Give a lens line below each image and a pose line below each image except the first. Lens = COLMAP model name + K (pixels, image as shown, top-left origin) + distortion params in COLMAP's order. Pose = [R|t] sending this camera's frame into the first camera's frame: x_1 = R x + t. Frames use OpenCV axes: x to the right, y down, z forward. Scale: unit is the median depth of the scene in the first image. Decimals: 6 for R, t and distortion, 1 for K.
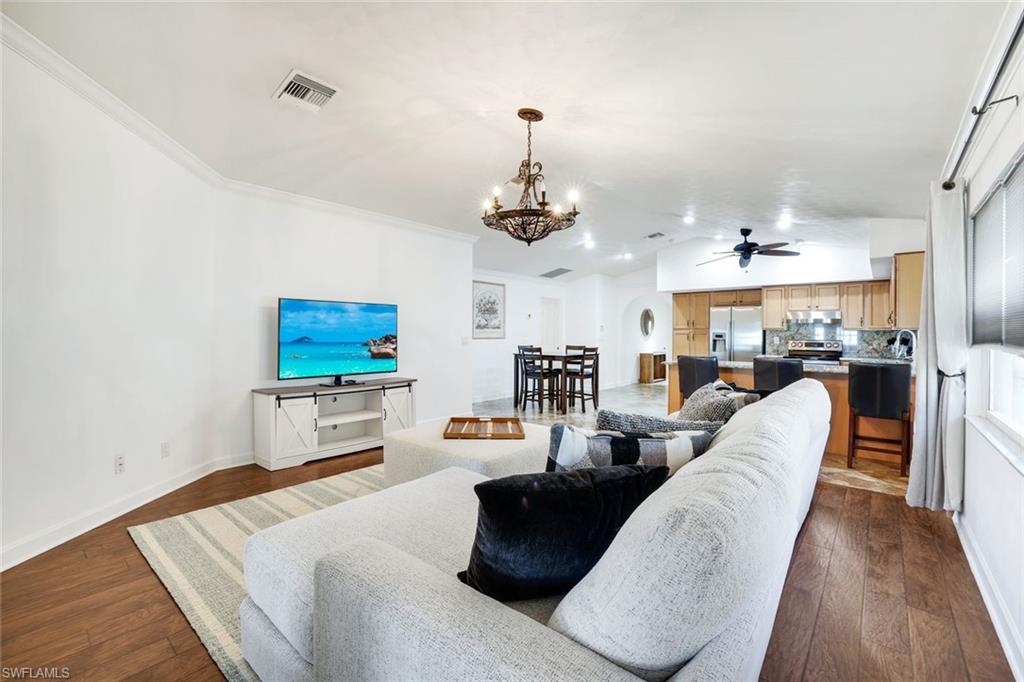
lens RADIAL K [[446.0, 0, 515.8], [0, 446.0, 327.8], [0, 0, 1]] dist [-0.040982, 0.012856]
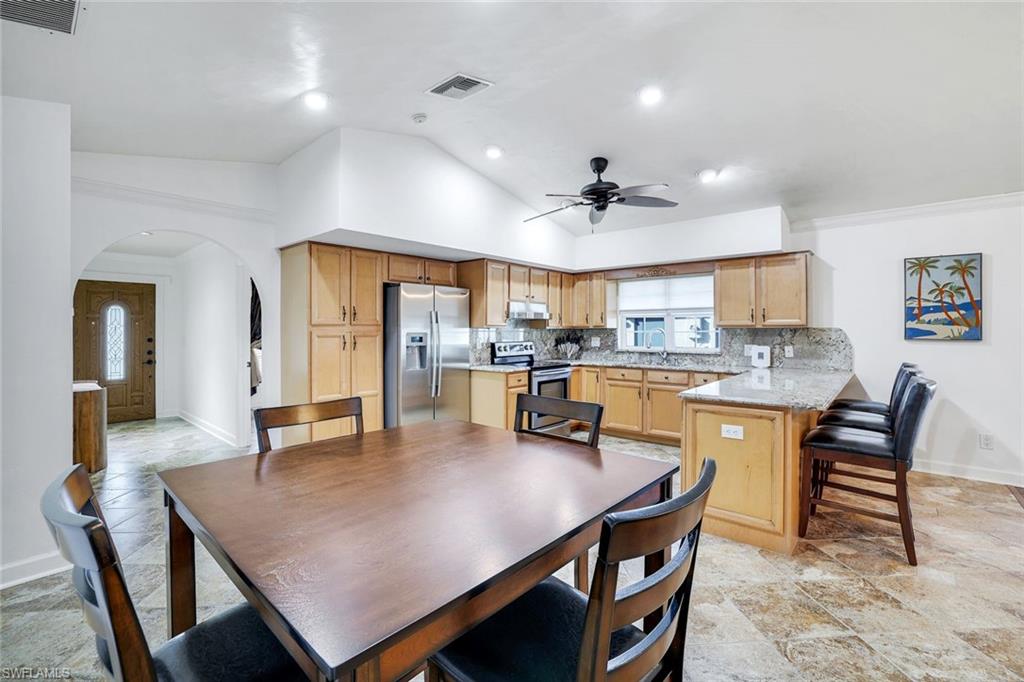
lens RADIAL K [[446.0, 0, 508.5], [0, 446.0, 332.1], [0, 0, 1]] dist [-0.040982, 0.012856]
pose [[0.033831, -0.009490, 0.999383, -0.082471], [-0.006814, 0.999929, 0.009725, 0.004948], [-0.999404, -0.007139, 0.033764, 1.020263]]
